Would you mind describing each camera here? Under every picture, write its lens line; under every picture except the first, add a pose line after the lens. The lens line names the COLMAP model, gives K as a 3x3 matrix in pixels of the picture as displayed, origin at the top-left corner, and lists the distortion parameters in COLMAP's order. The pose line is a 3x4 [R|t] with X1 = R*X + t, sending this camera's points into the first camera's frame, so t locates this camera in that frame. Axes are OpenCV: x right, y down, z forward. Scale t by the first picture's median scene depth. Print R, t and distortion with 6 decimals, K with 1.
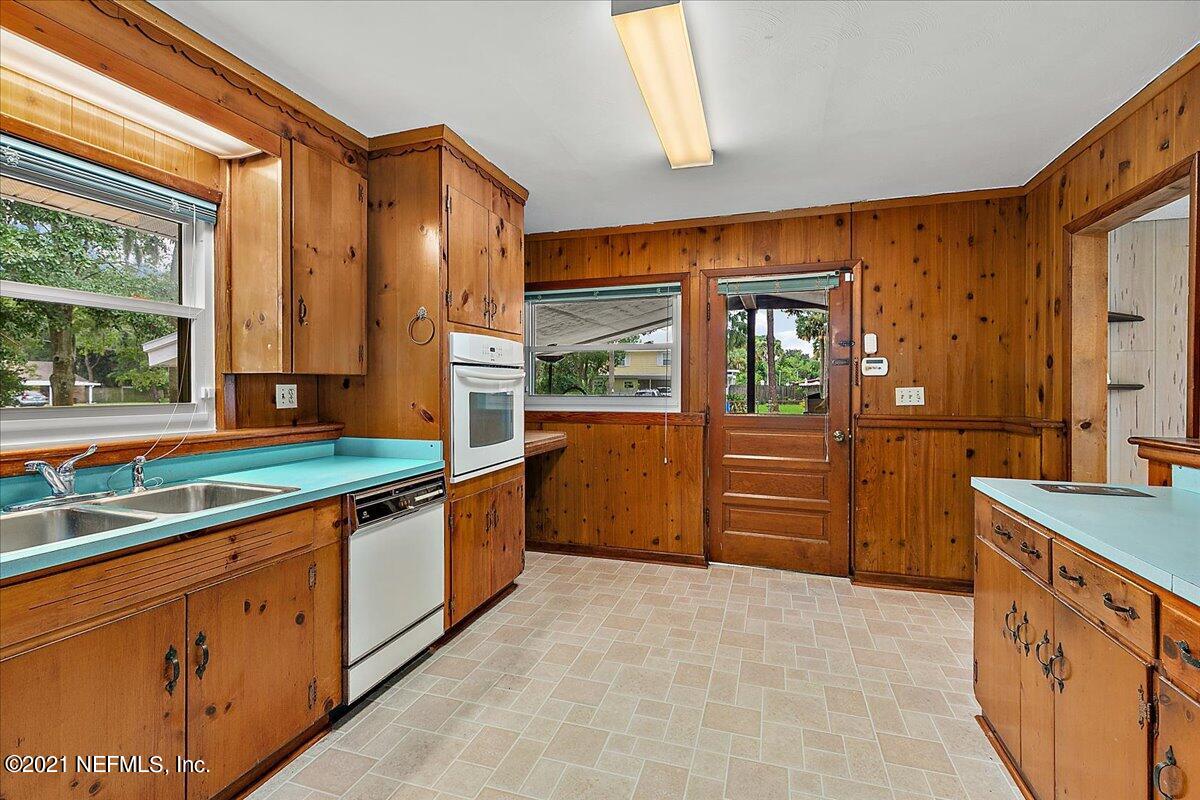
lens RADIAL K [[545.4, 0, 600.0], [0, 545.4, 388.3], [0, 0, 1]] dist [0.003853, -0.000986]
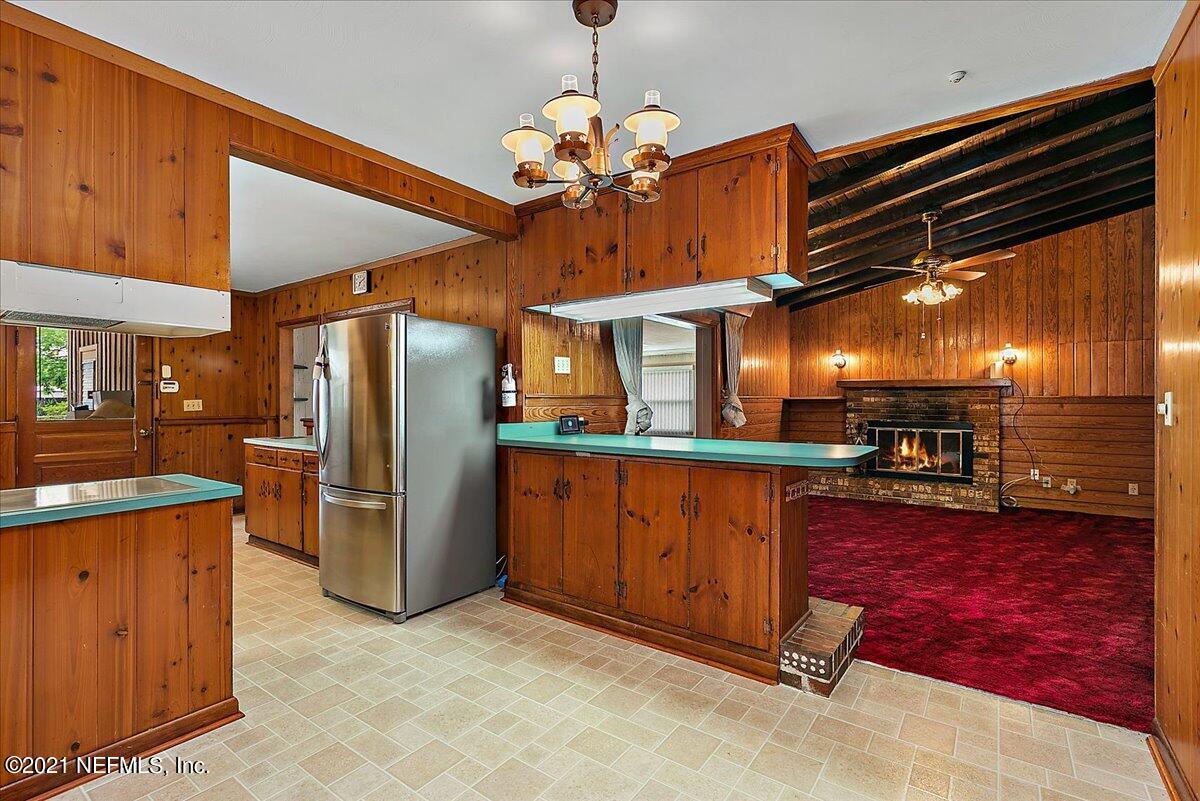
lens RADIAL K [[545.4, 0, 594.4], [0, 545.4, 400.8], [0, 0, 1]] dist [0.003853, -0.000986]
pose [[0.319827, -0.002665, 0.947472, -0.621831], [0.008957, 0.999960, -0.000211, 0.012587], [-0.947434, 0.008554, 0.319838, -0.687838]]
